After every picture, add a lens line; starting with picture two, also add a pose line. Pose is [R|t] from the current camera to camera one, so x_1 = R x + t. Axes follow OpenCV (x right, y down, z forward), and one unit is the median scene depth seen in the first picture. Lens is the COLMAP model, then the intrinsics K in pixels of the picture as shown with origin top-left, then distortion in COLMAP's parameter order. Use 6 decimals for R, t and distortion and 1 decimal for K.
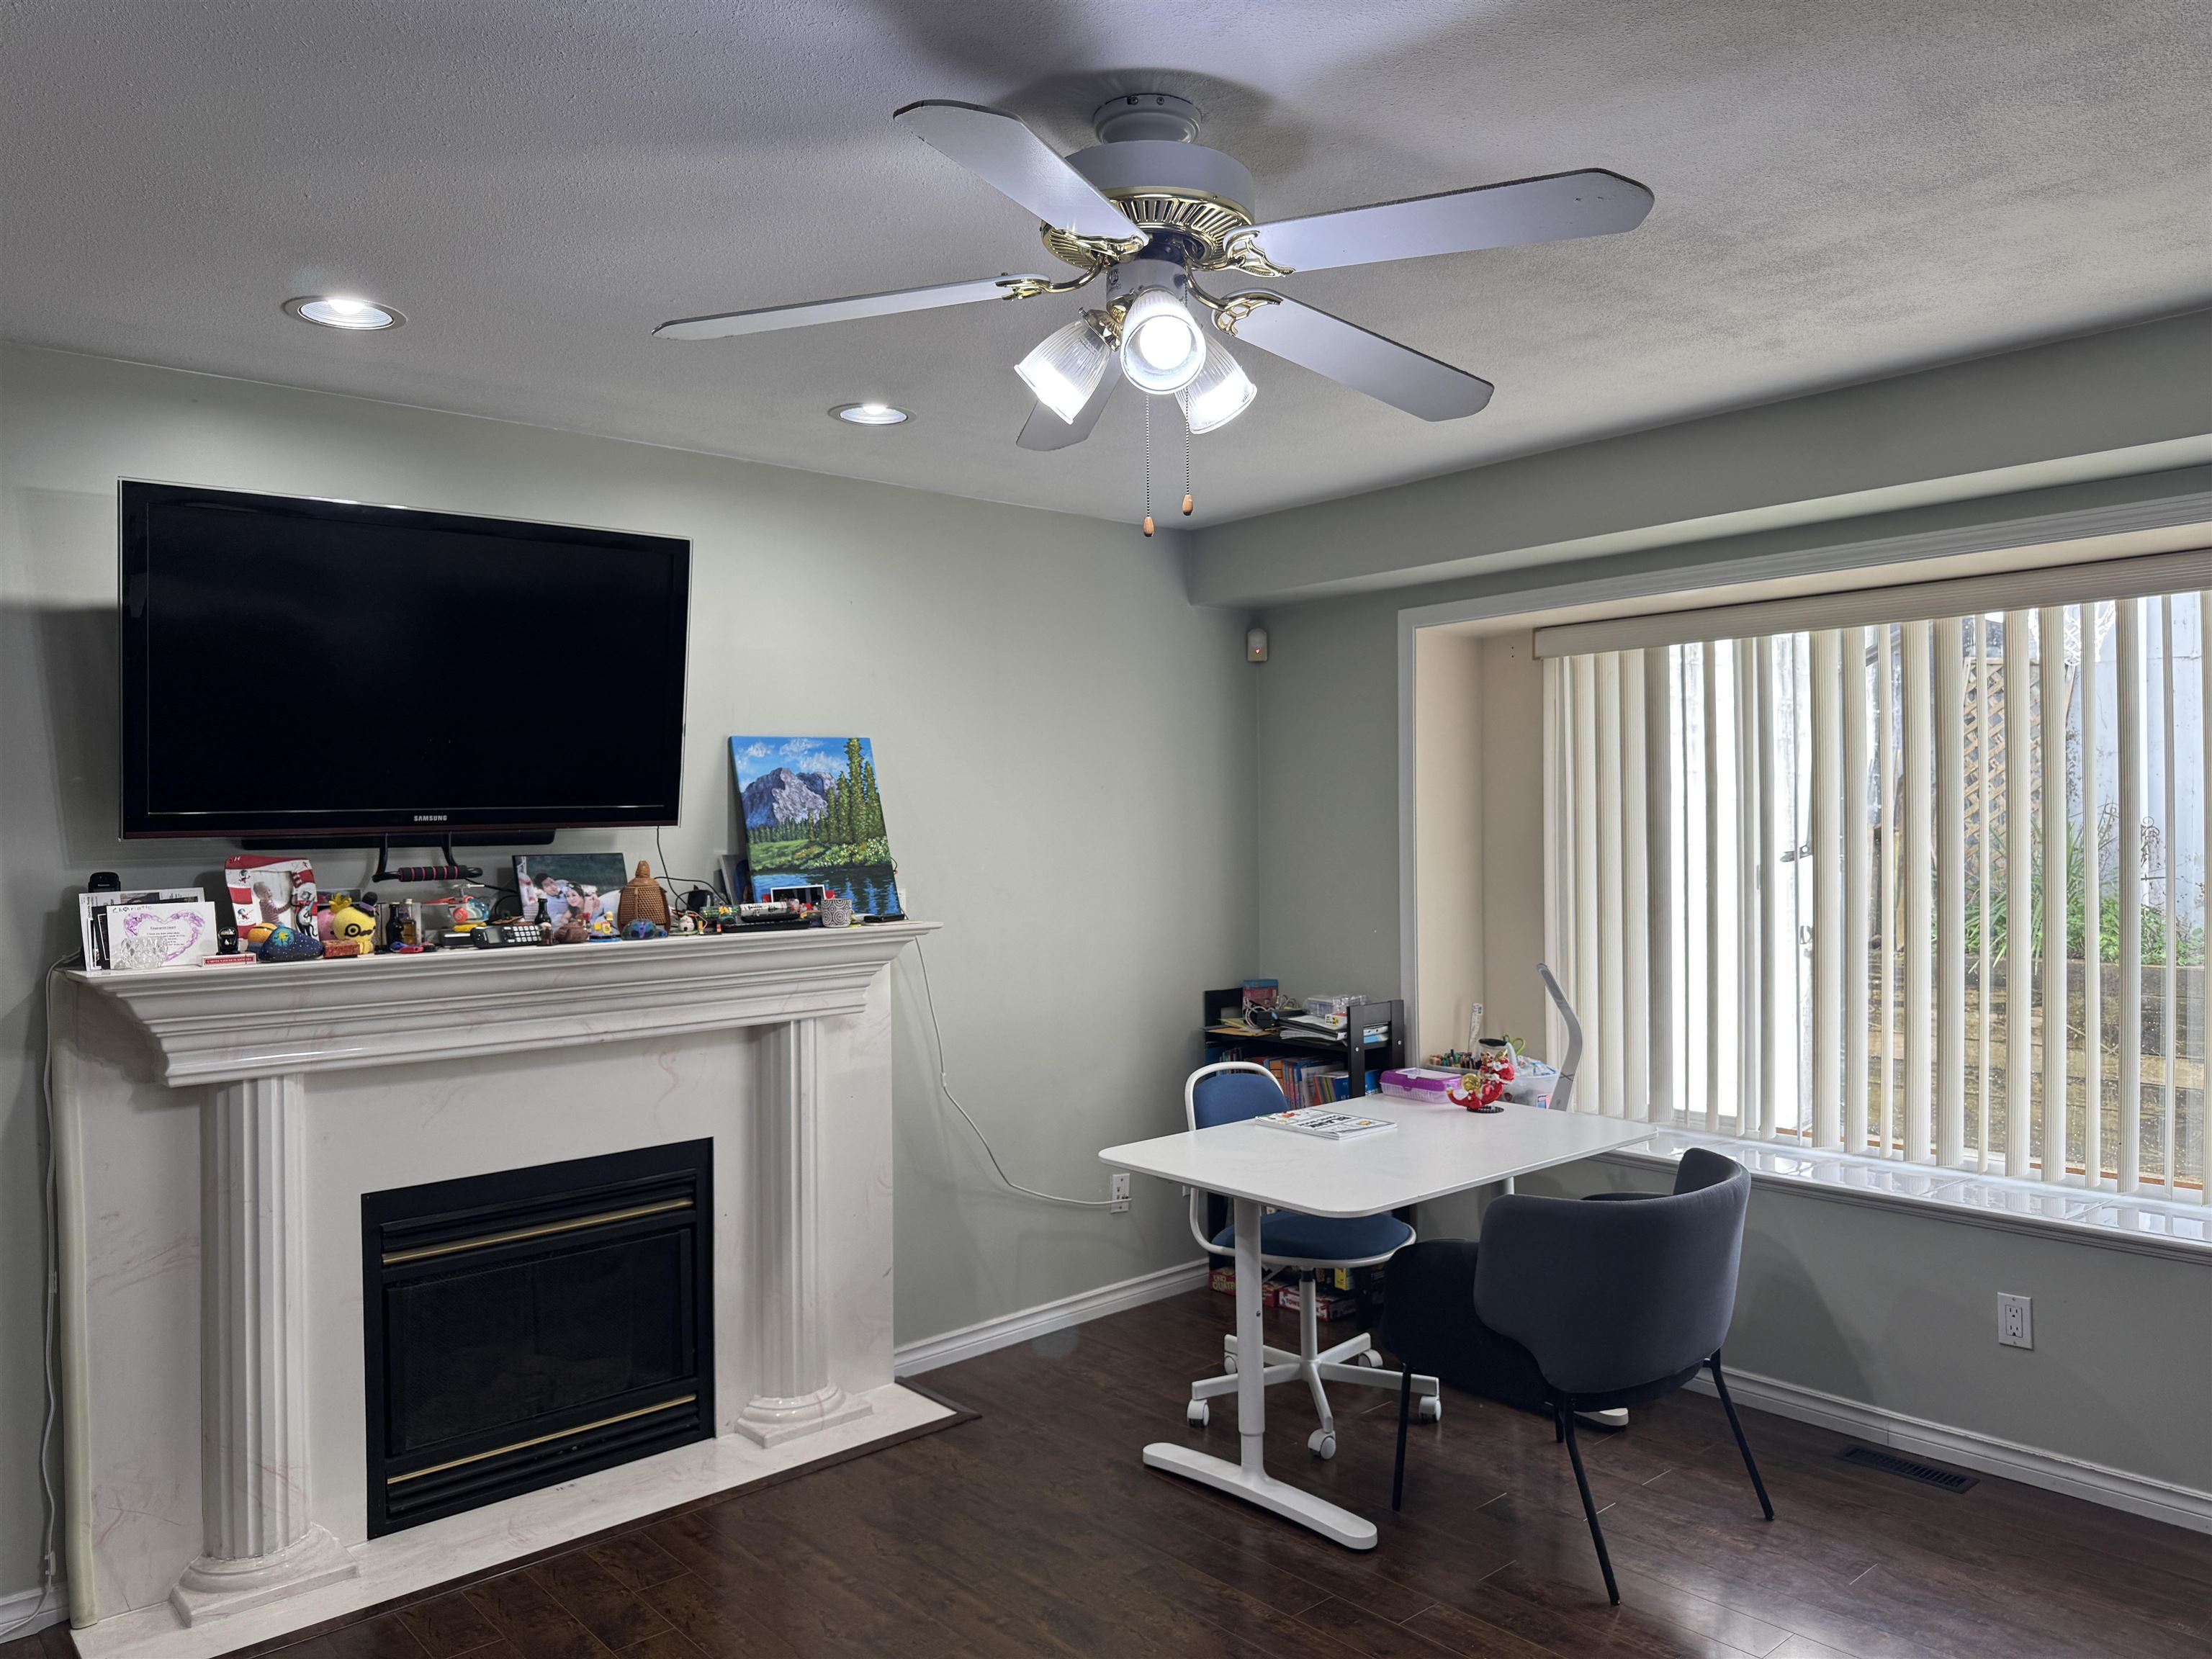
lens RADIAL K [[1545.0, 0, 1110.9], [0, 1545.0, 815.9], [0, 0, 1]] dist [0.030289, -0.056093]
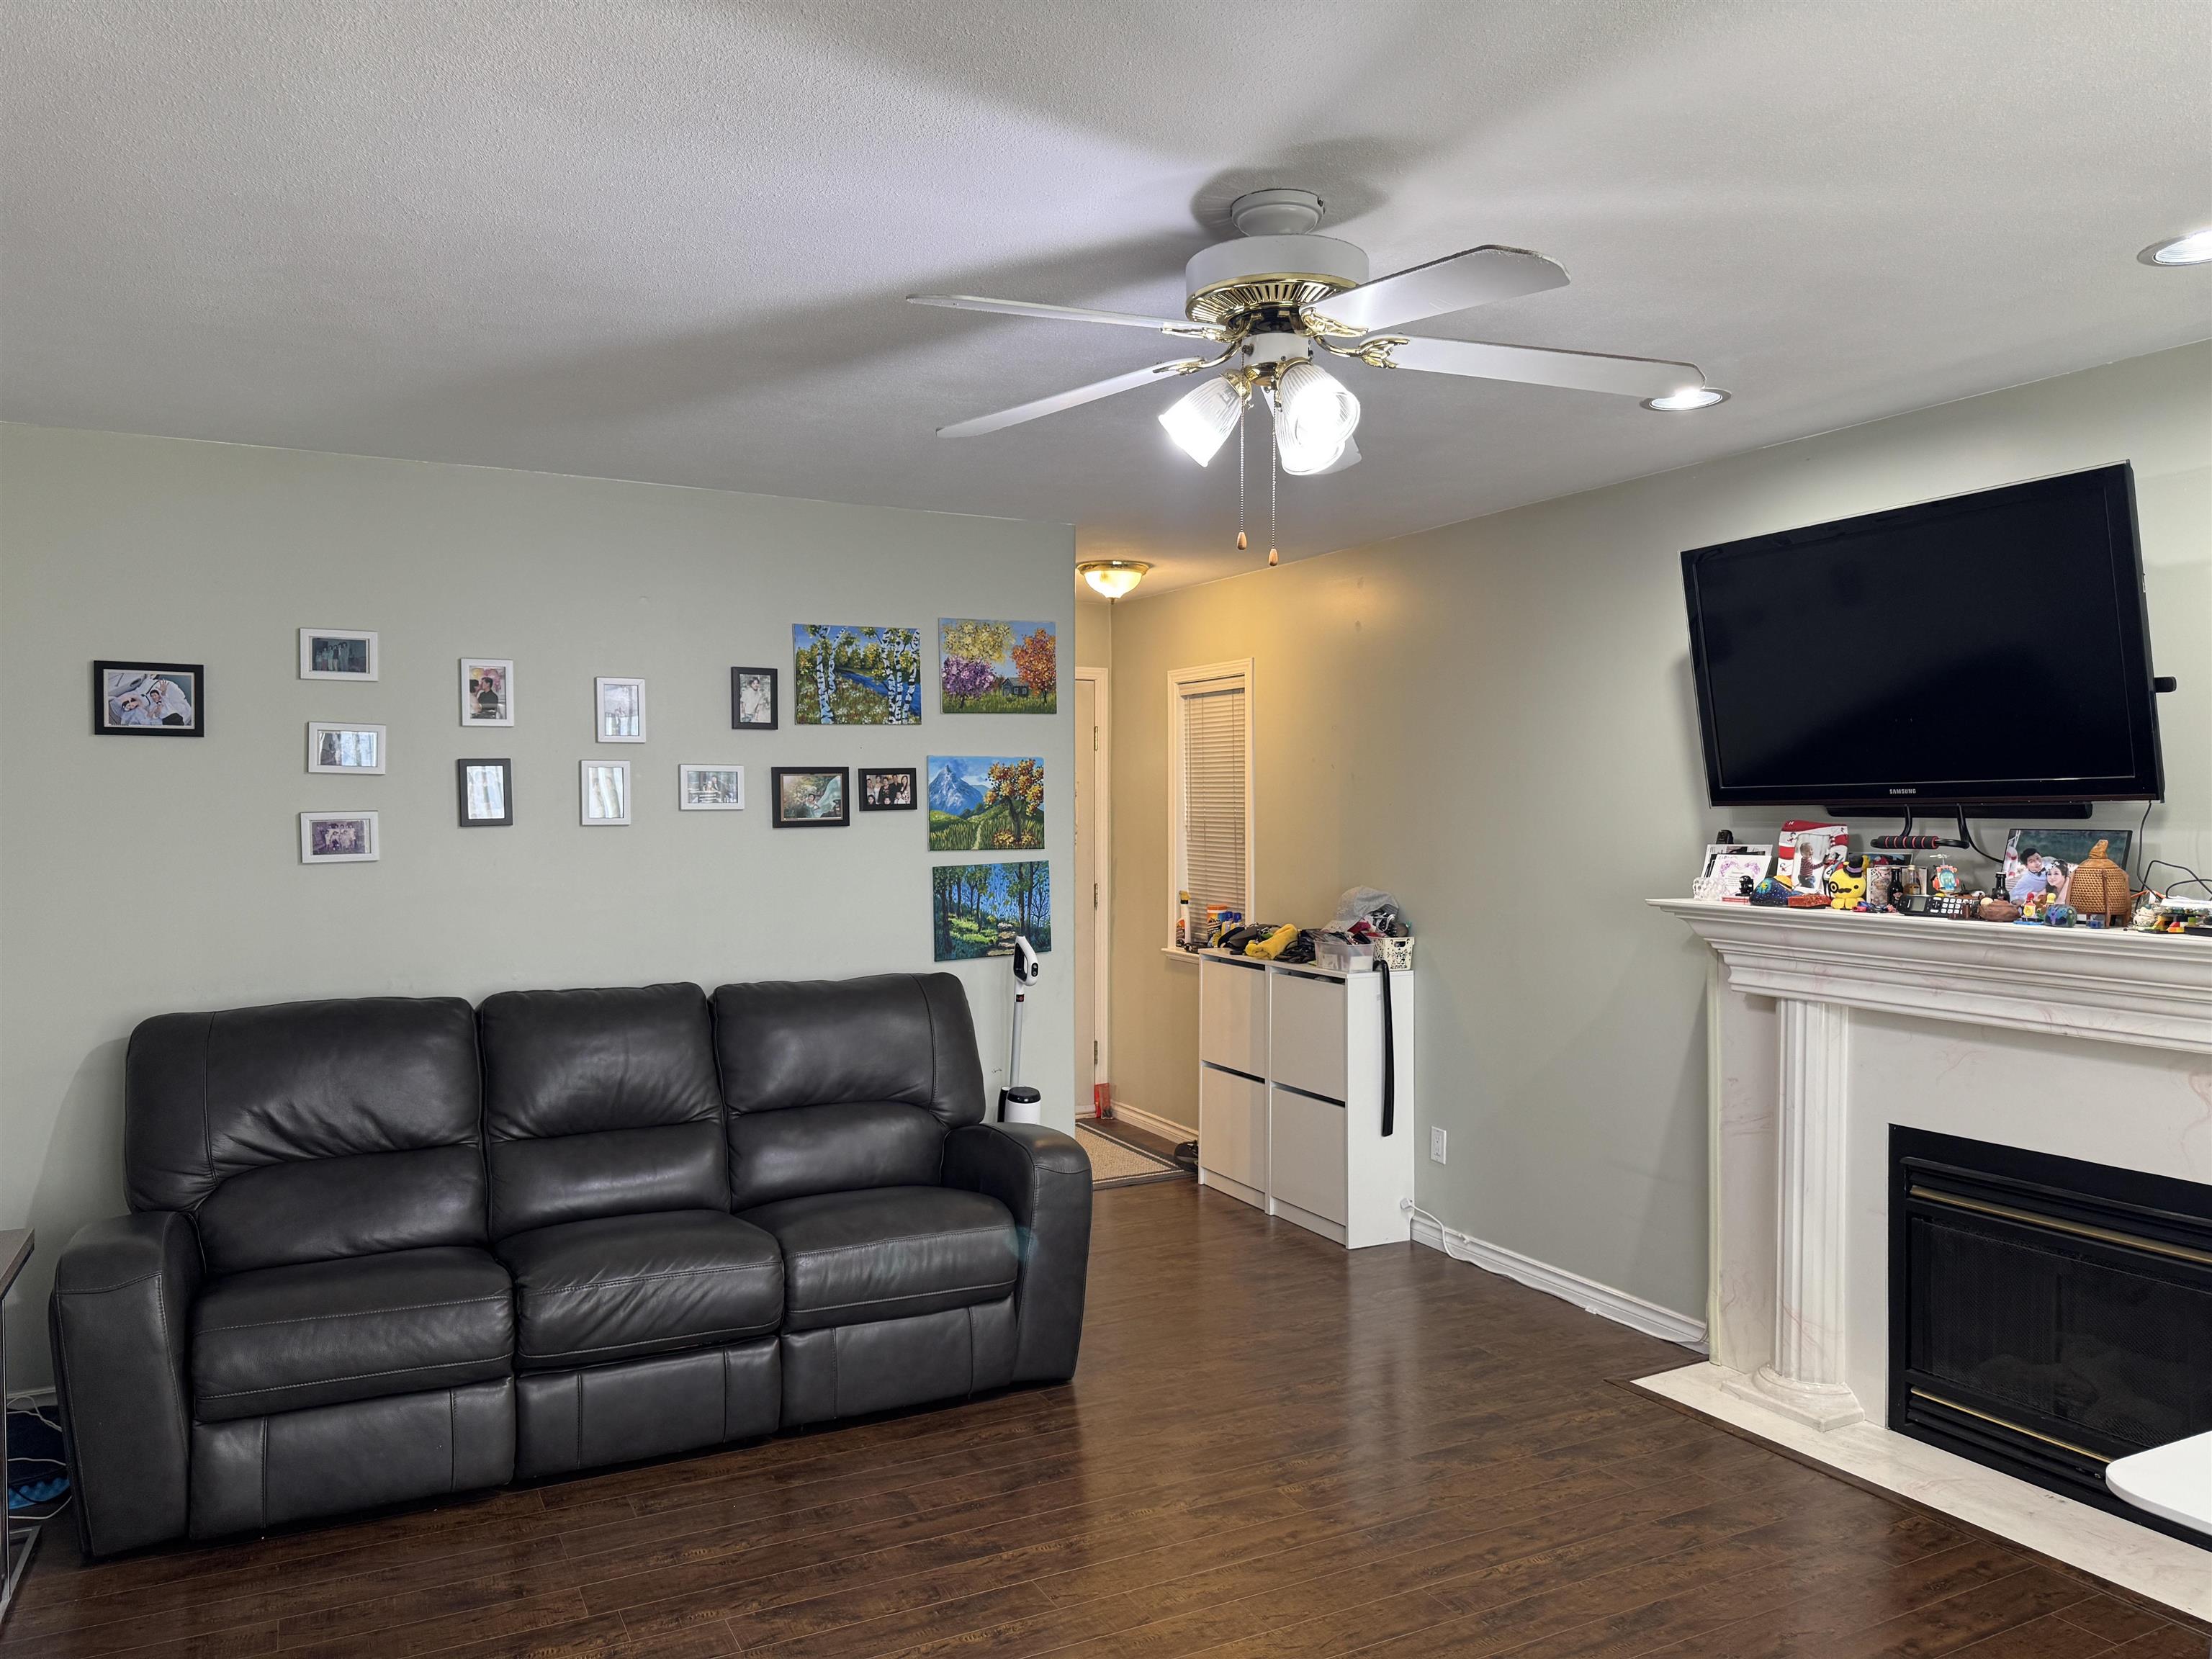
lens RADIAL K [[1529.7, 0, 1094.5], [0, 1529.7, 822.9], [0, 0, 1]] dist [0.072486, -0.105401]
pose [[-0.253444, 0.027792, -0.966951, 0.686709], [0.012102, 0.999600, 0.025559, -0.009987], [0.967274, -0.005224, -0.253679, 0.666649]]
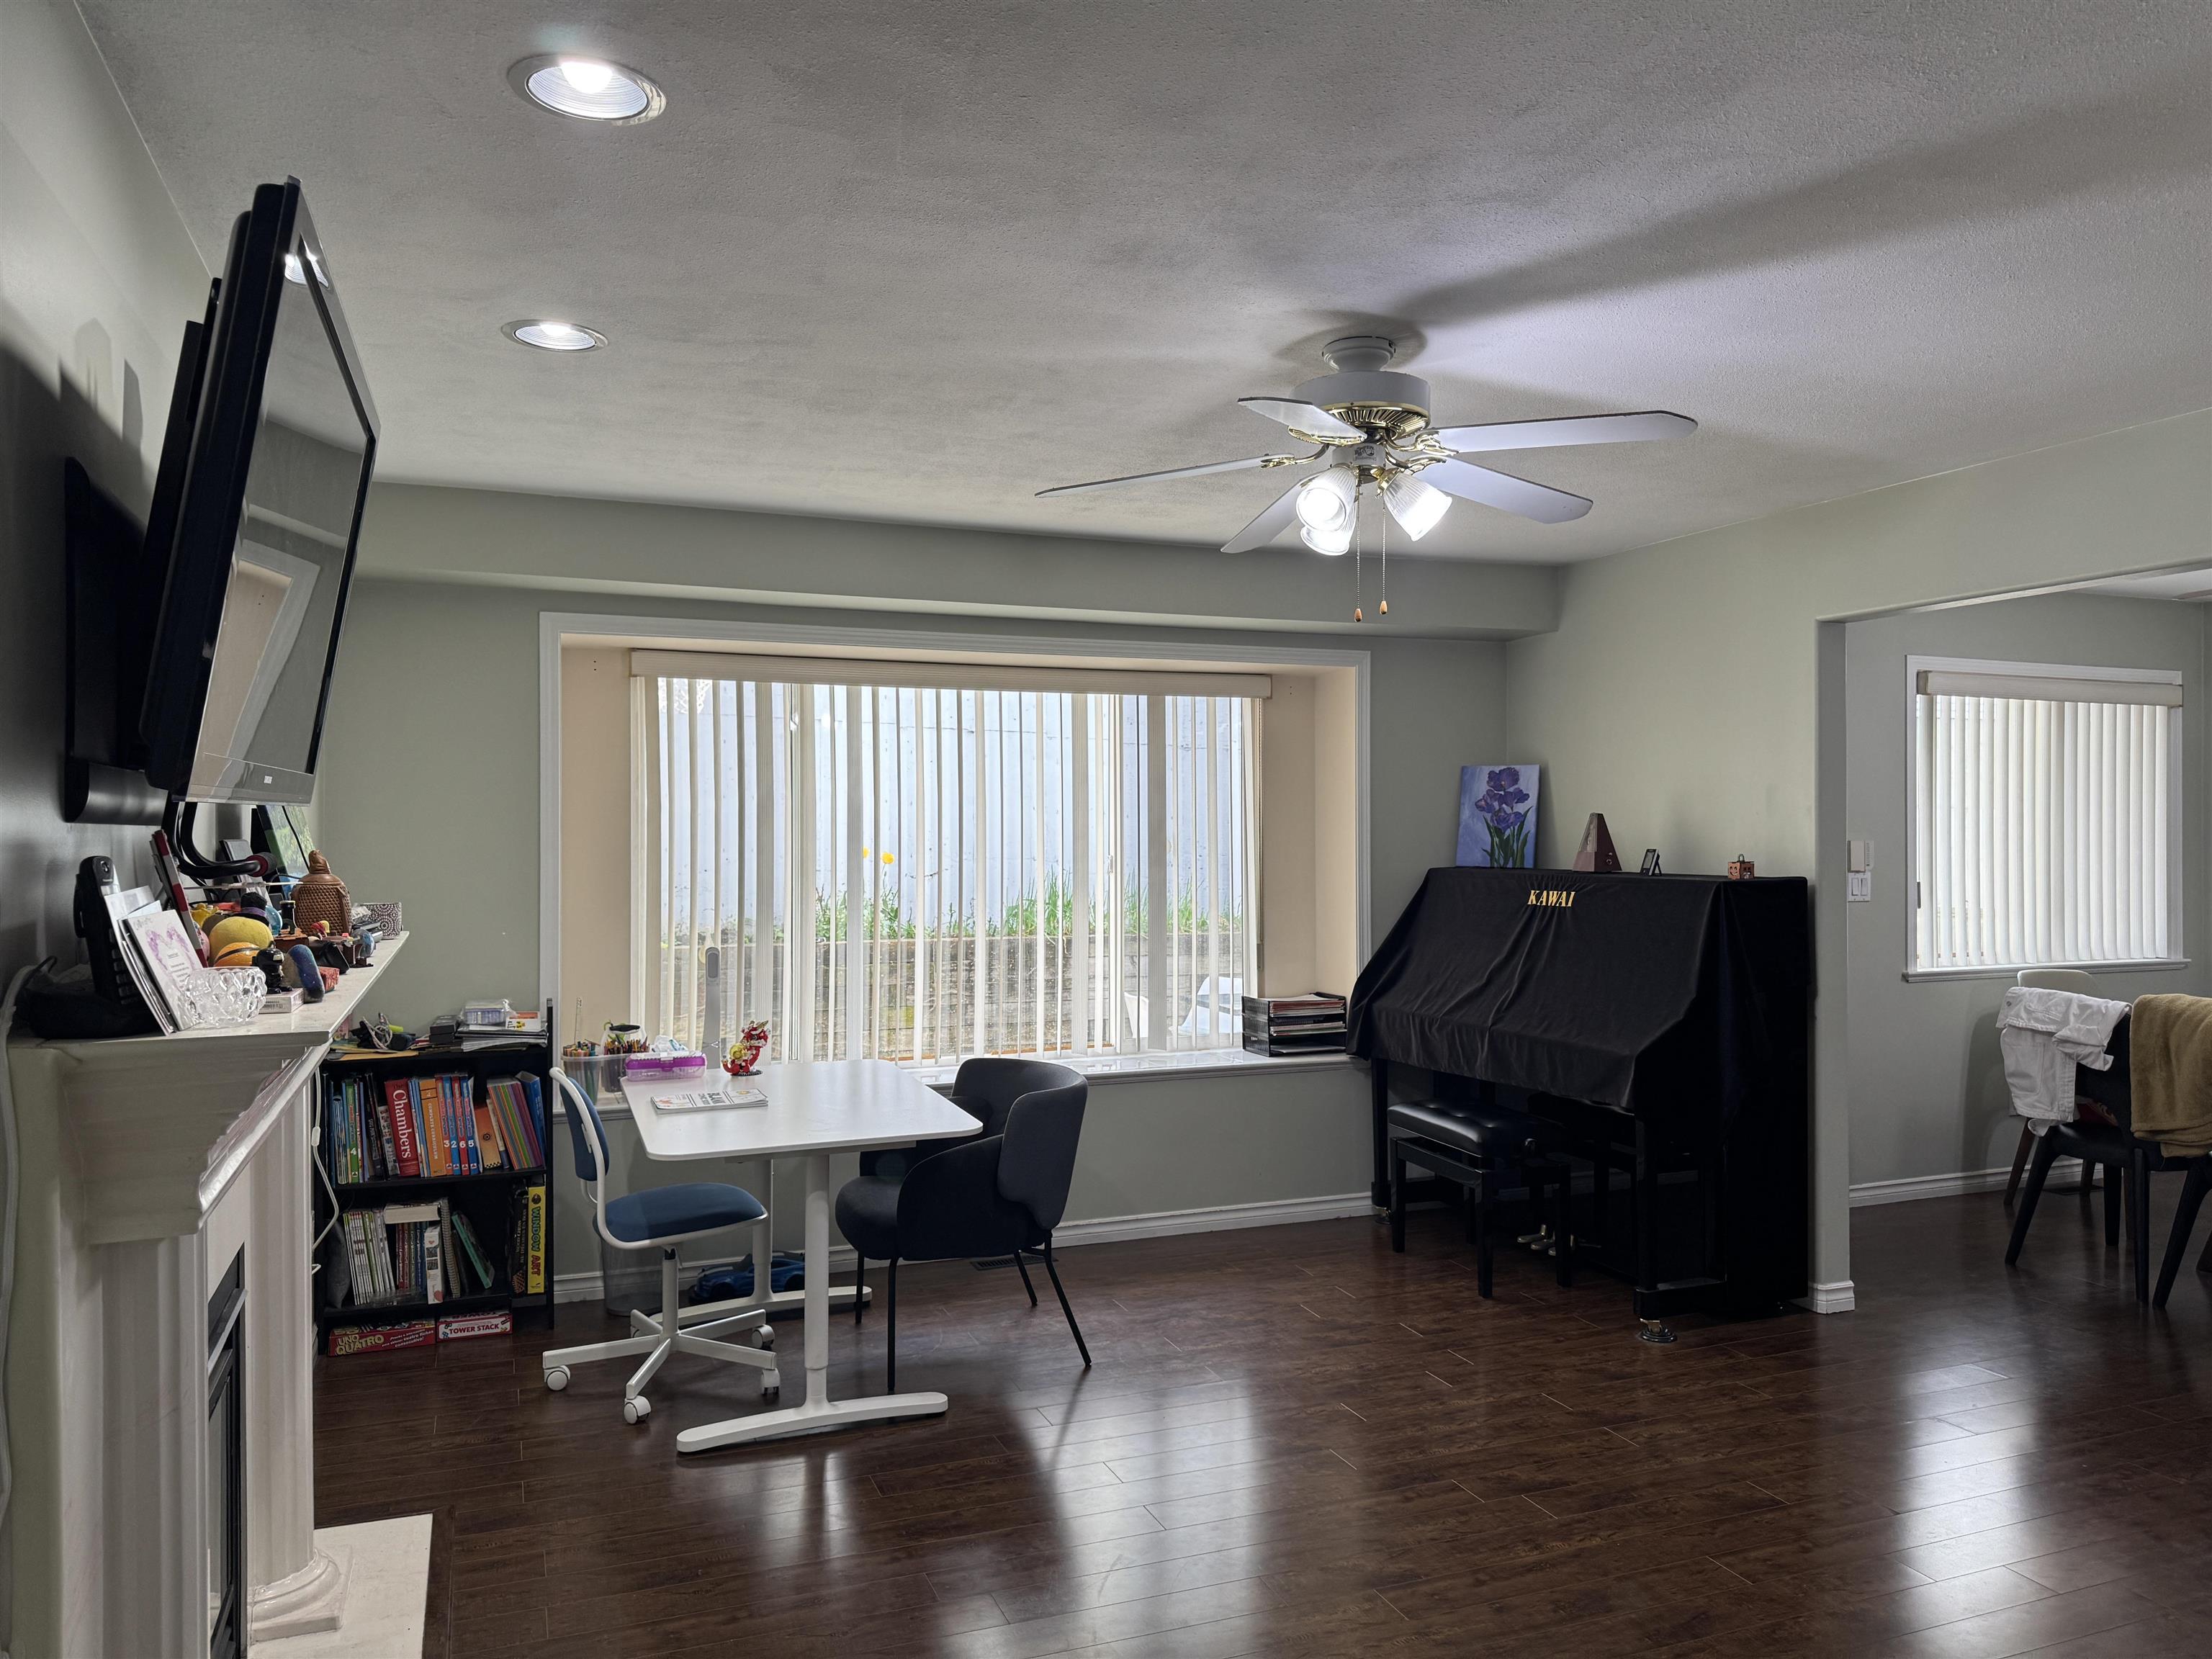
lens RADIAL K [[1544.0, 0, 1107.0], [0, 1544.0, 839.3], [0, 0, 1]] dist [0.078889, -0.106149]
pose [[0.344023, 0.007175, 0.938934, -0.845885], [-0.006574, 0.999965, -0.005232, 0.023615], [-0.938938, -0.004373, 0.344058, 0.402791]]
